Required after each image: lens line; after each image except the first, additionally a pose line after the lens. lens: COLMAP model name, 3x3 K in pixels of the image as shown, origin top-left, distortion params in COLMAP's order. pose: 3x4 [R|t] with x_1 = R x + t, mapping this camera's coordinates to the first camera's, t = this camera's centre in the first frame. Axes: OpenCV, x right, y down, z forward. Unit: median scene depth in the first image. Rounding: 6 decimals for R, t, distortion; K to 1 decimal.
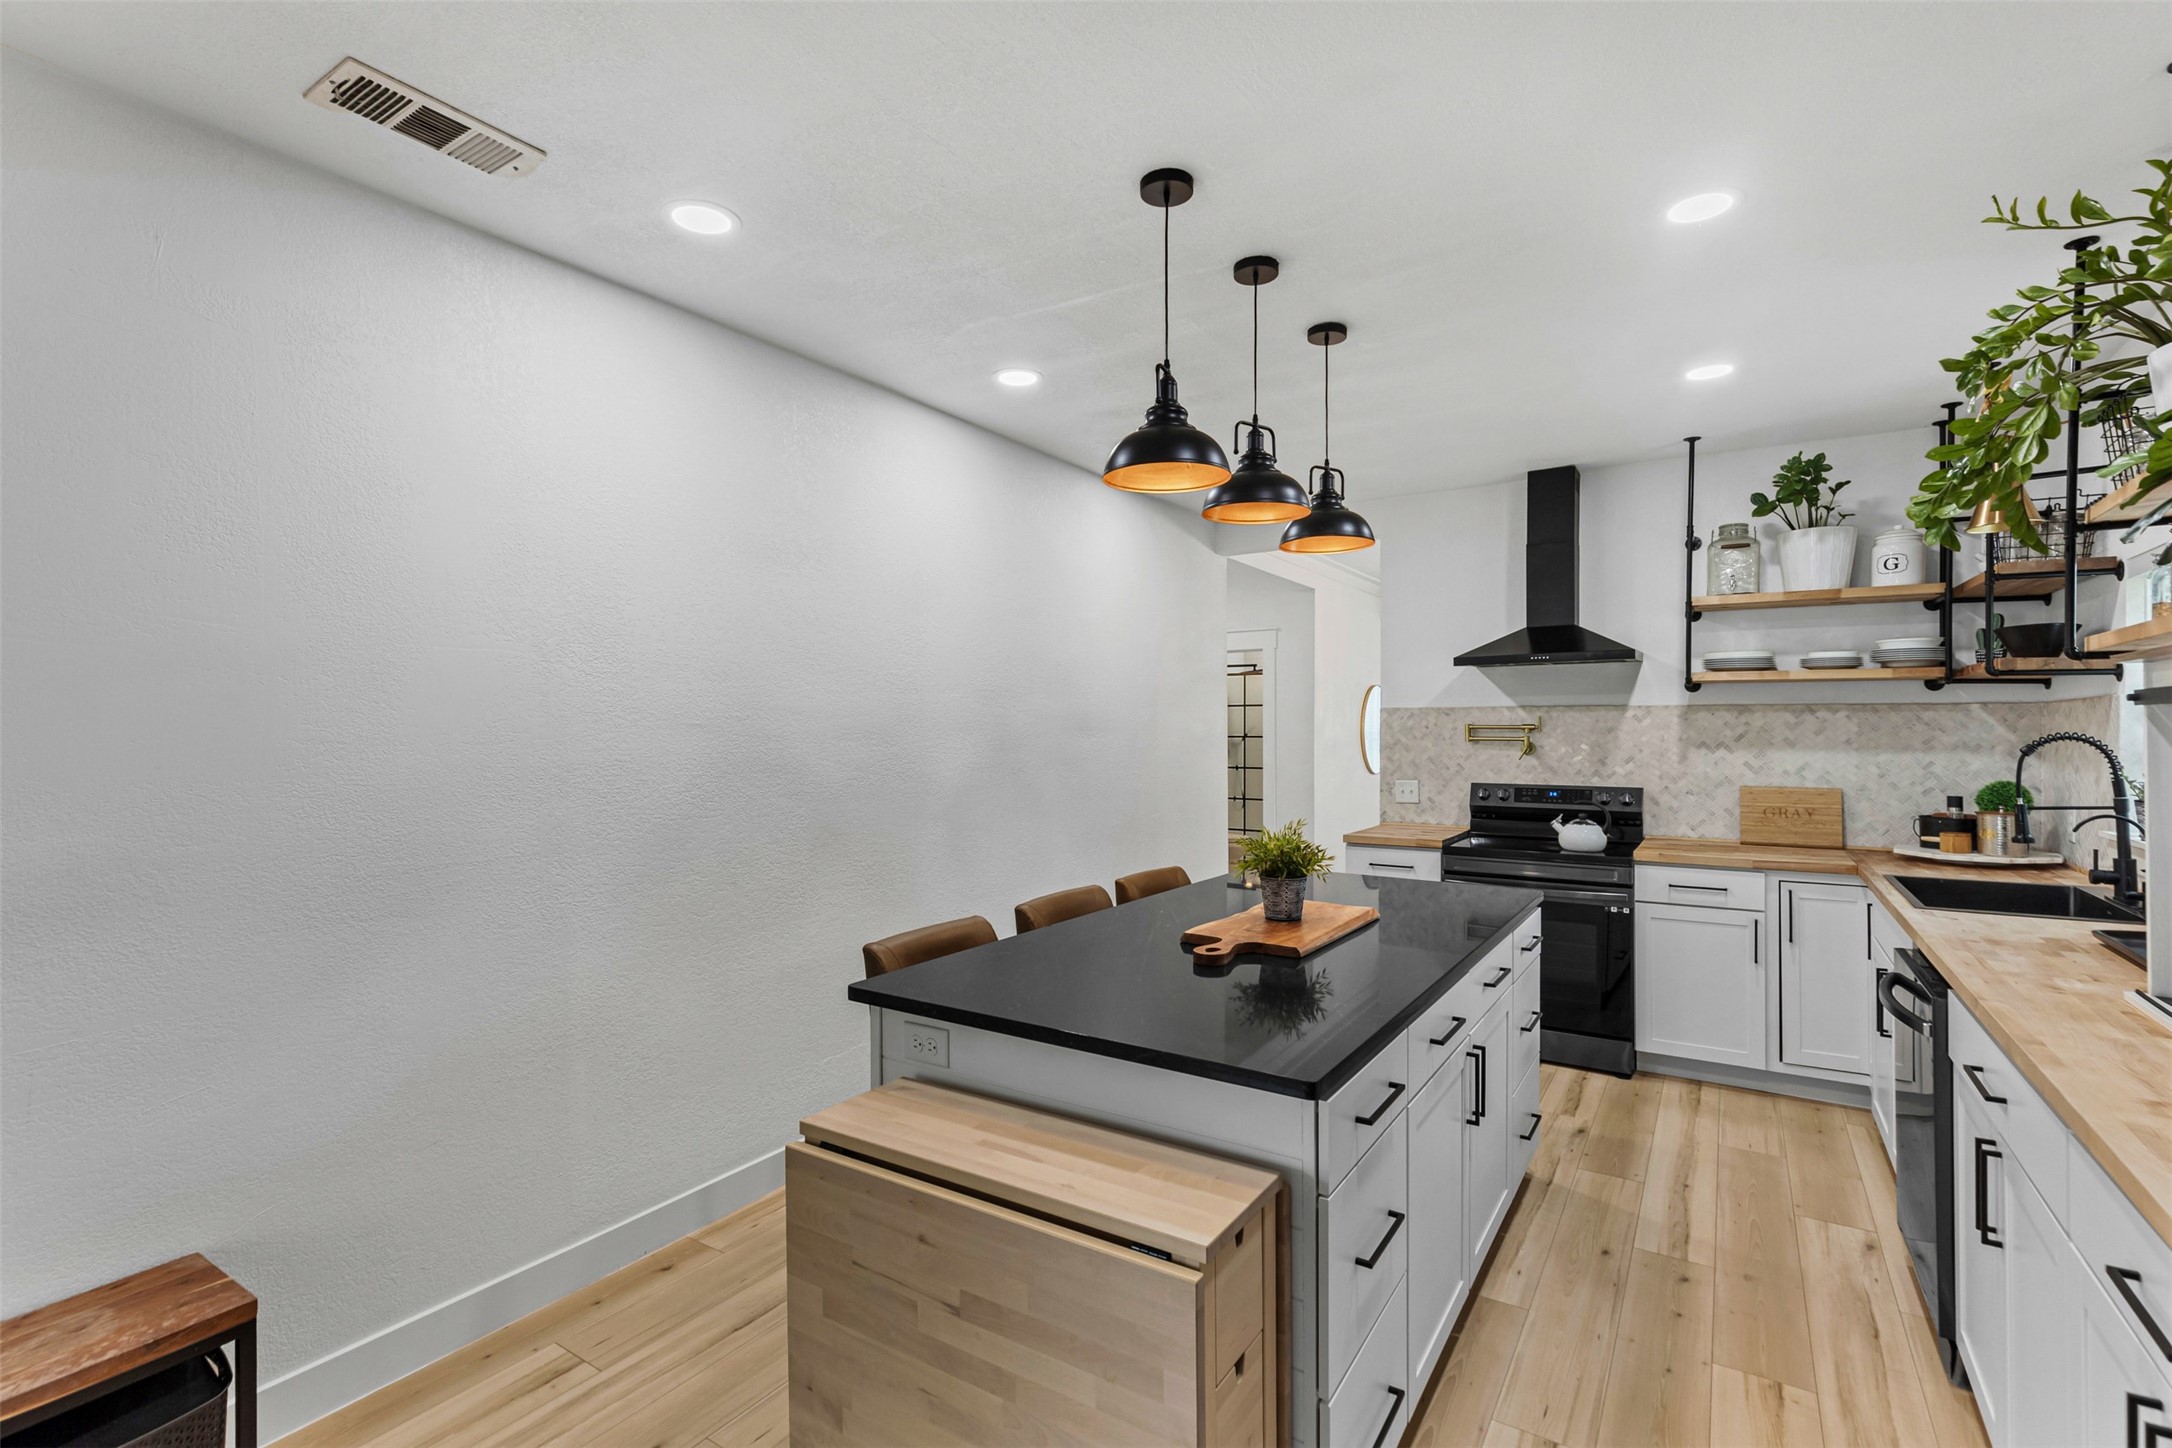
lens RADIAL K [[994.4, 0, 1105.6], [0, 994.4, 728.3], [0, 0, 1]] dist [0.013481, -0.001679]
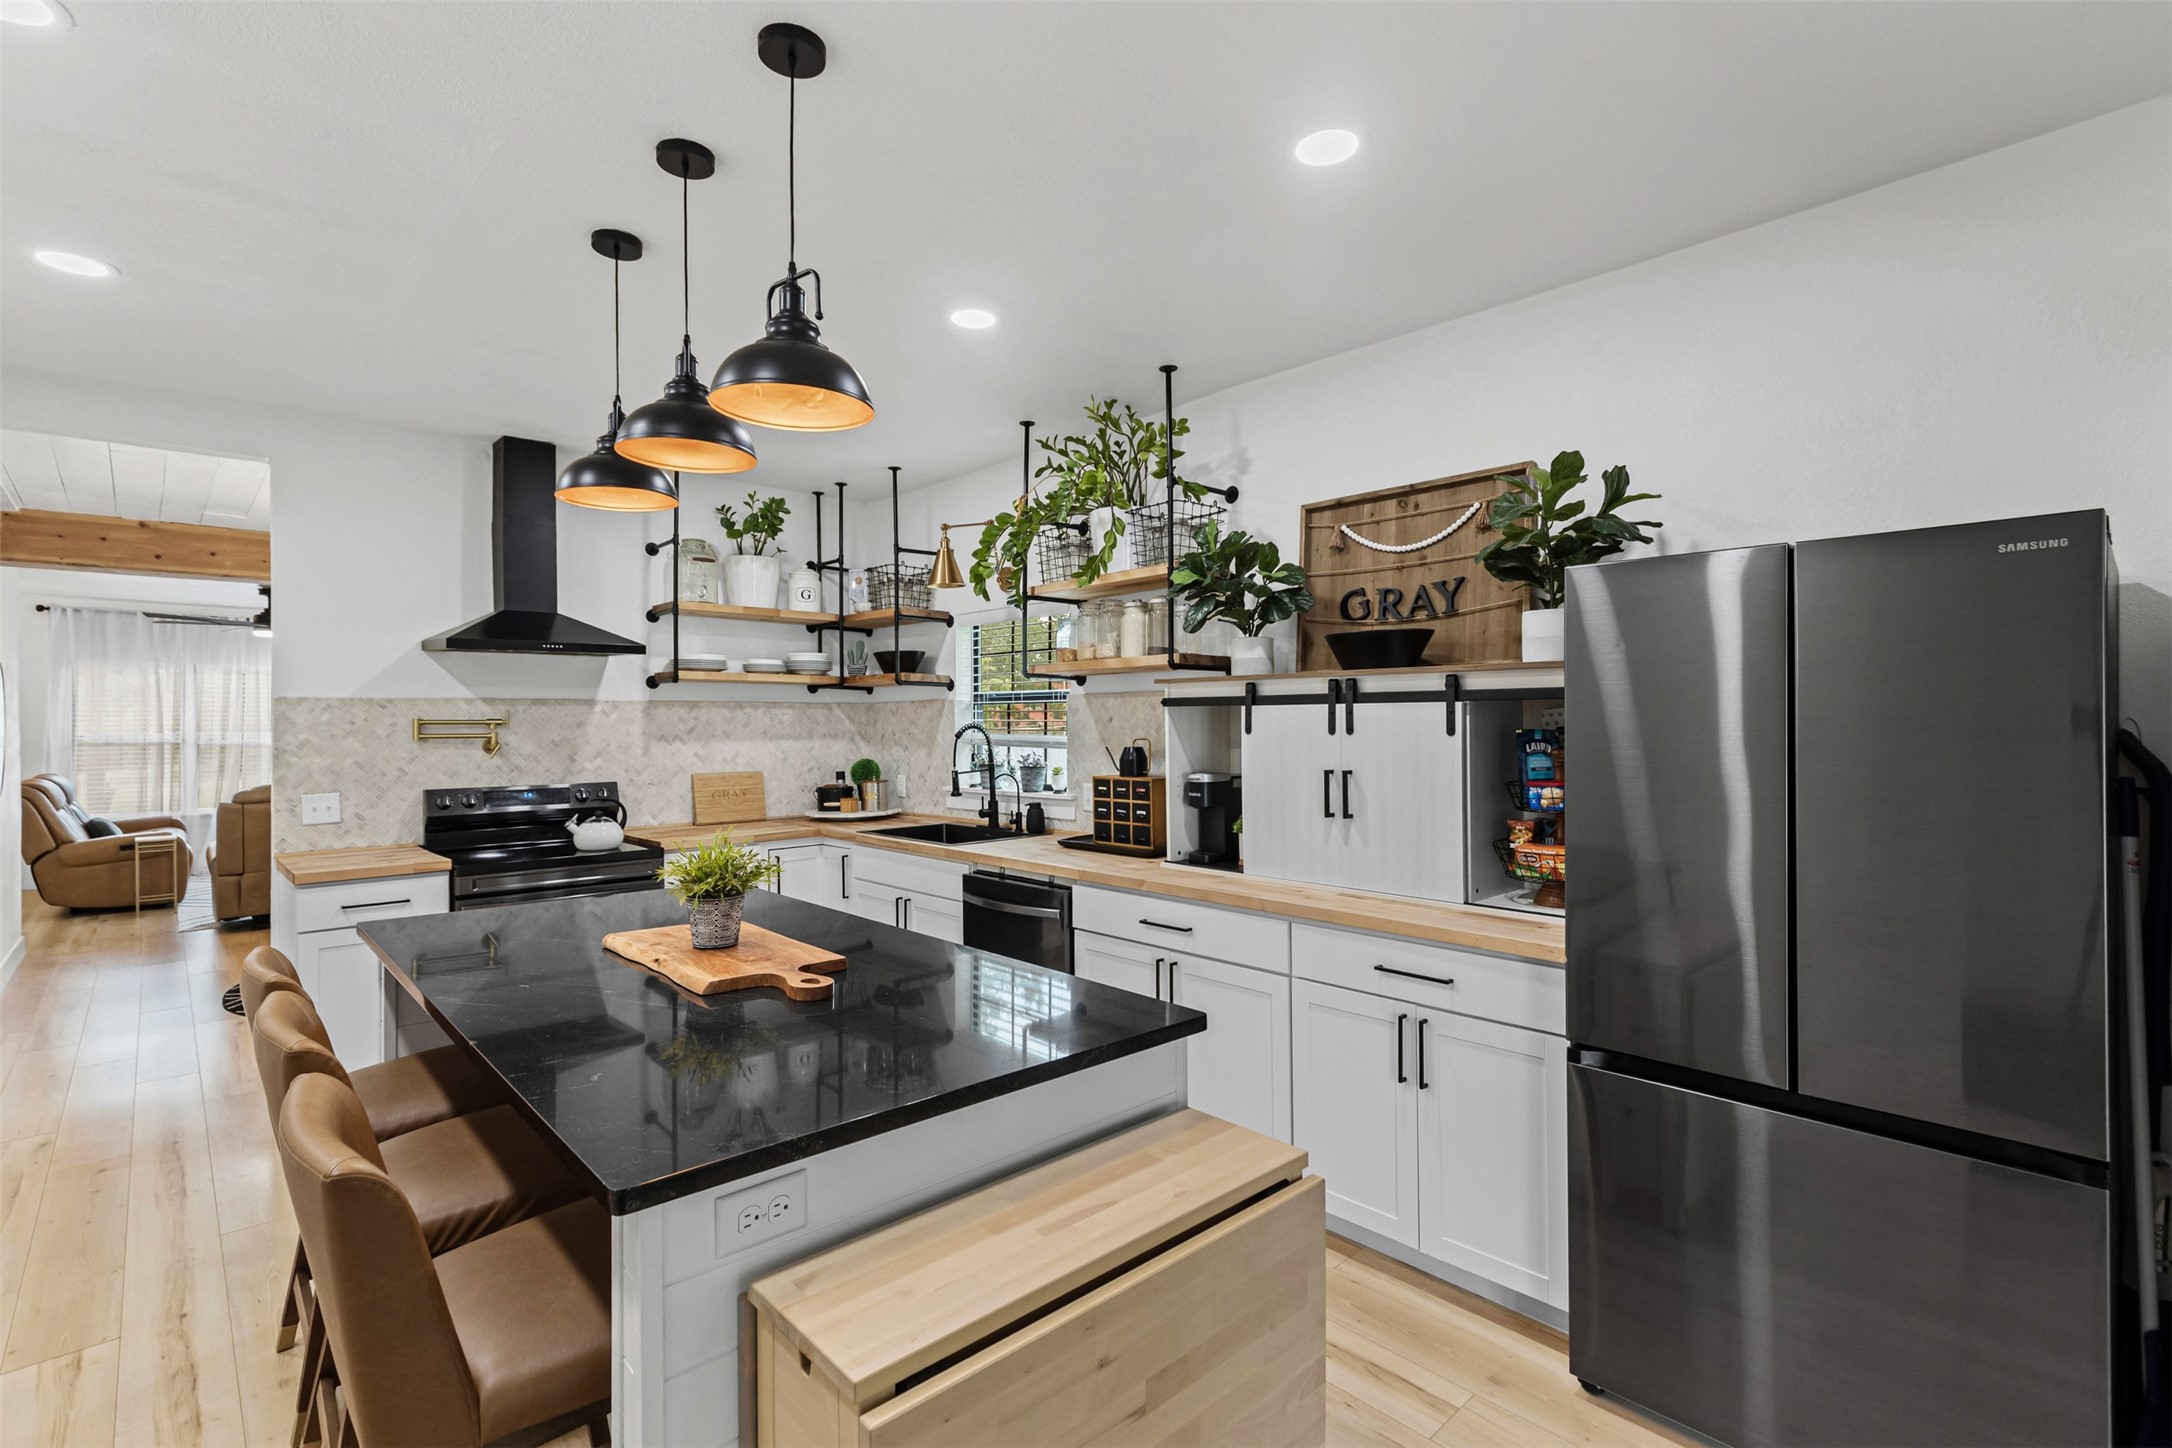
lens RADIAL K [[994.4, 0, 1102.0], [0, 994.4, 719.9], [0, 0, 1]] dist [0.013481, -0.001679]
pose [[0.253255, -0.000242, 0.967400, -0.324974], [0.007216, 0.999973, -0.001639, 0.002300], [-0.967373, 0.007396, 0.253250, 0.274490]]
